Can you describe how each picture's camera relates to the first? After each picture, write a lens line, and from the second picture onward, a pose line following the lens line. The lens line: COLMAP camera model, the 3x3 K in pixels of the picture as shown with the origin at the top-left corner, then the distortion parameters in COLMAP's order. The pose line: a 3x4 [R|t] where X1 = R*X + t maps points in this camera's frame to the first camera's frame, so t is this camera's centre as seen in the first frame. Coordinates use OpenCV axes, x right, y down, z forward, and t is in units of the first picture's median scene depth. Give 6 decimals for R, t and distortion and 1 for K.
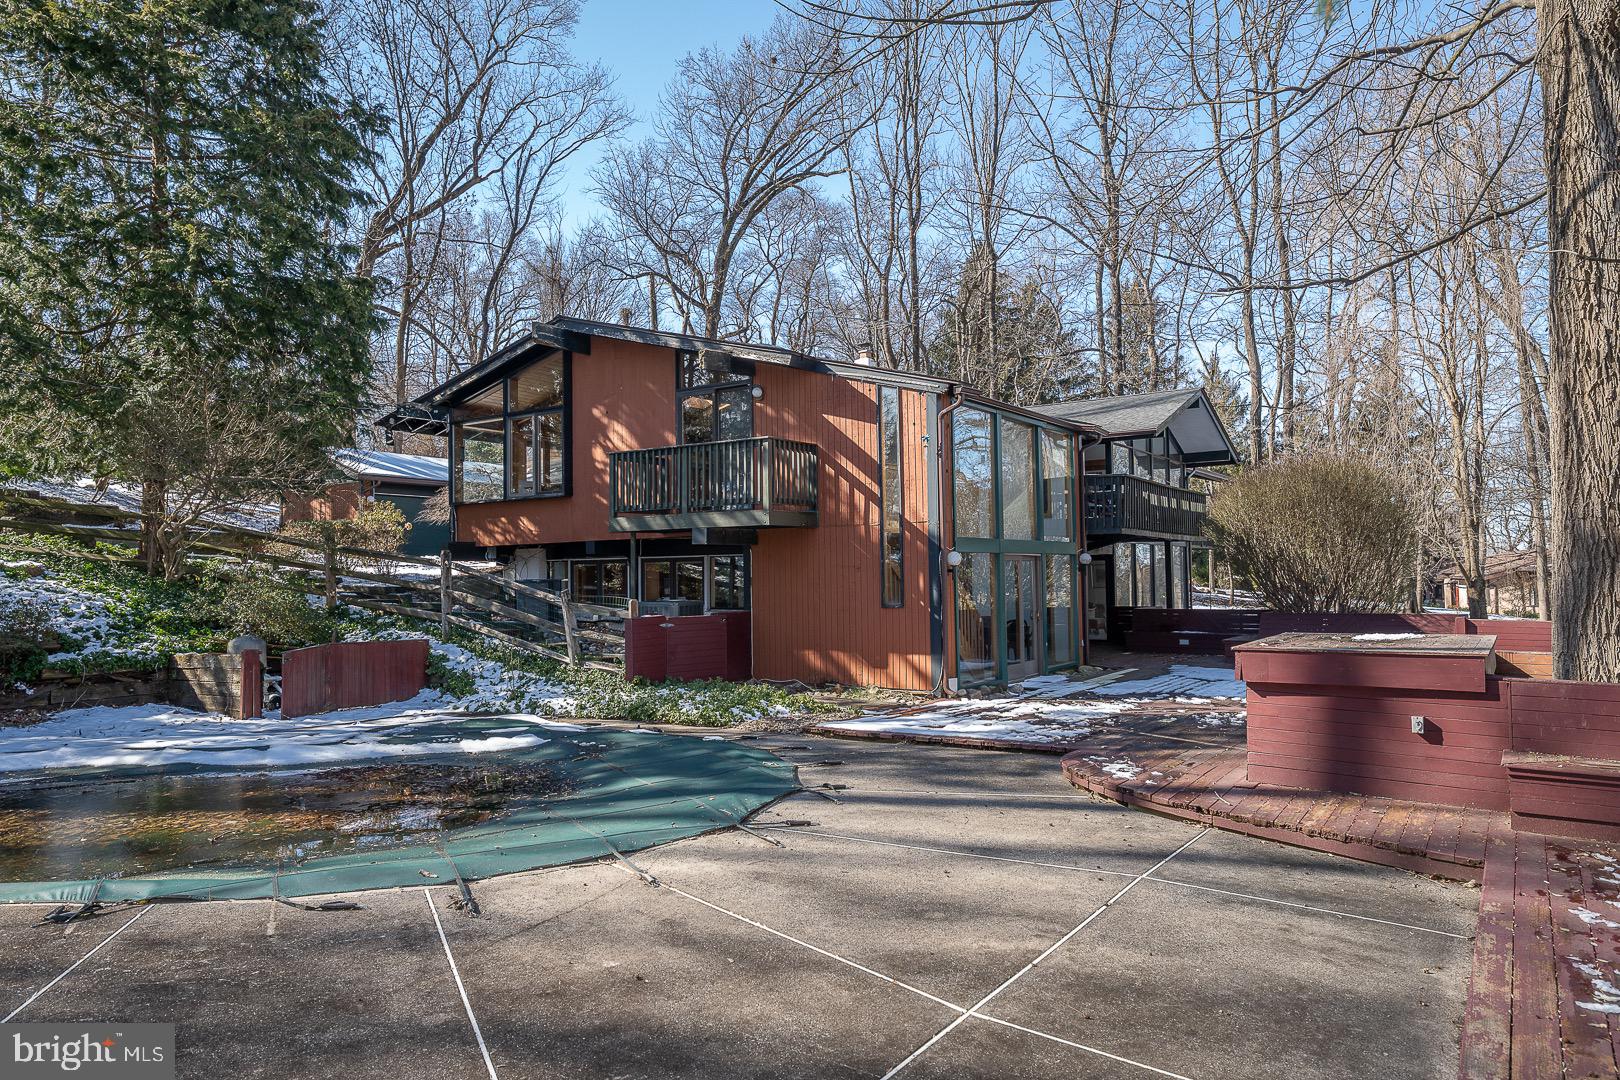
lens RADIAL K [[1035.1, 0, 810.0], [0, 1035.1, 540.0], [0, 0, 1]] dist [0.035894, 0.000361]
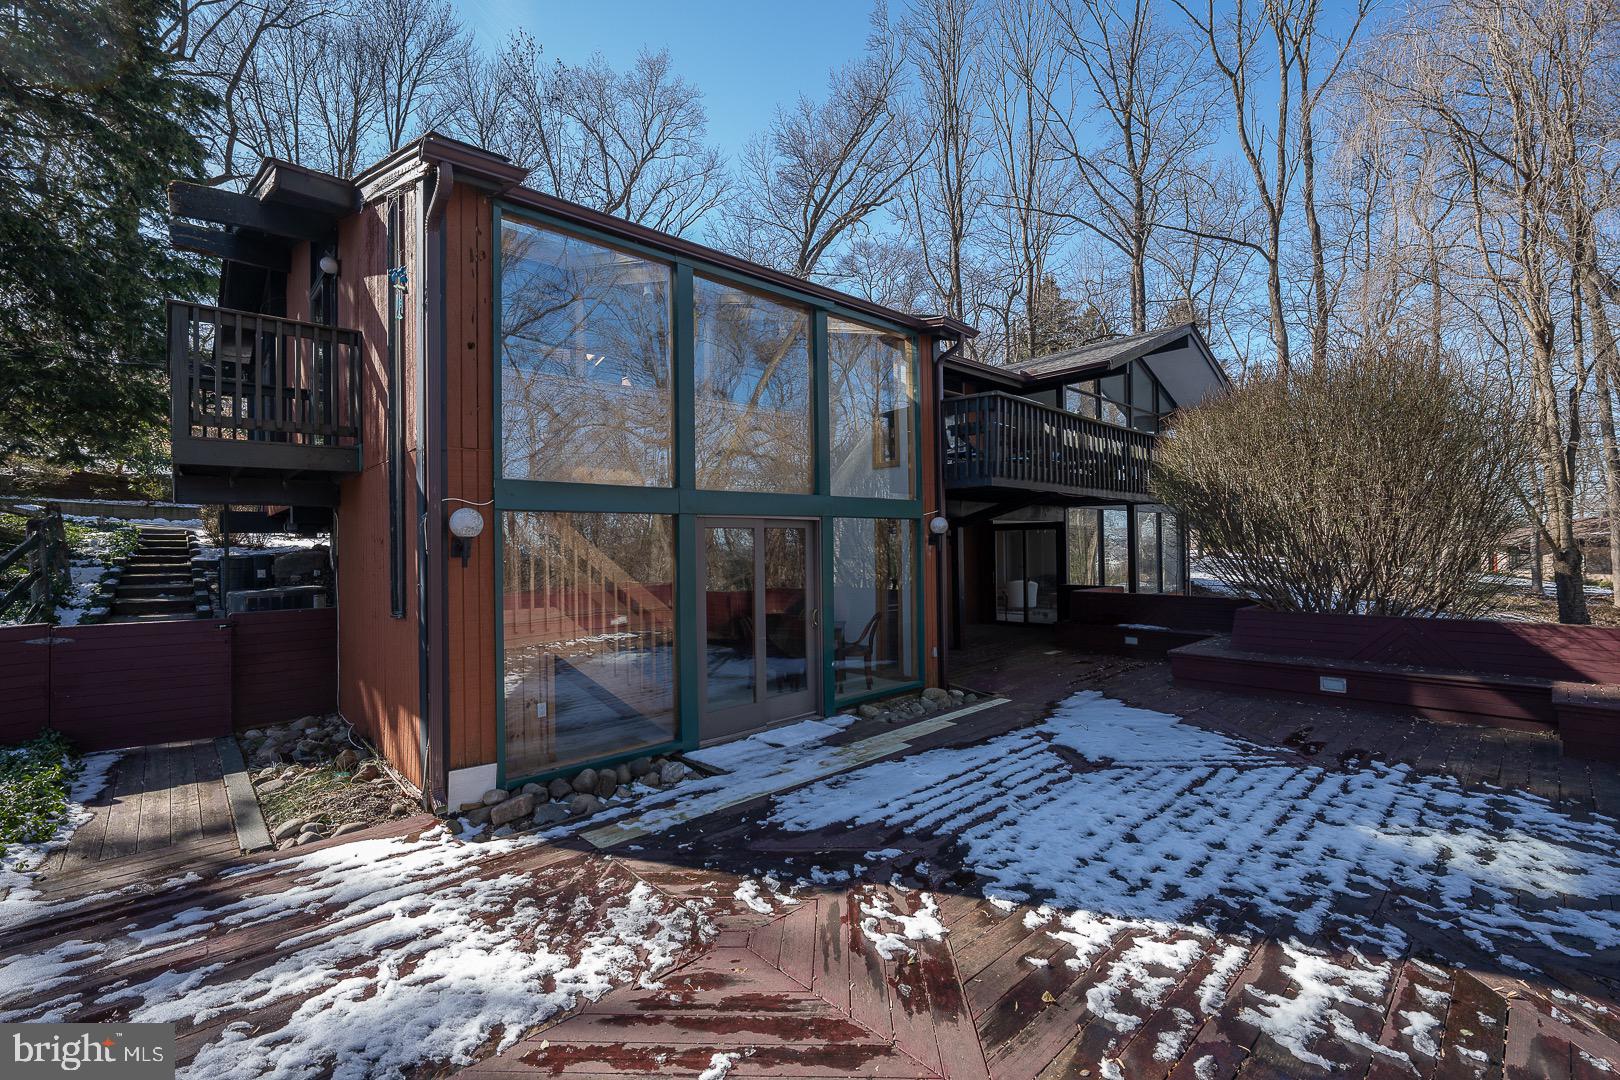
lens RADIAL K [[694.4, 0, 810.0], [0, 694.4, 540.0], [0, 0, 1]] dist [-0.000285, -0.000052]
pose [[0.977201, -0.004760, -0.212262, 0.181896], [0.010530, 0.999605, 0.026063, 0.009875], [0.212054, -0.027704, 0.976865, 0.360679]]
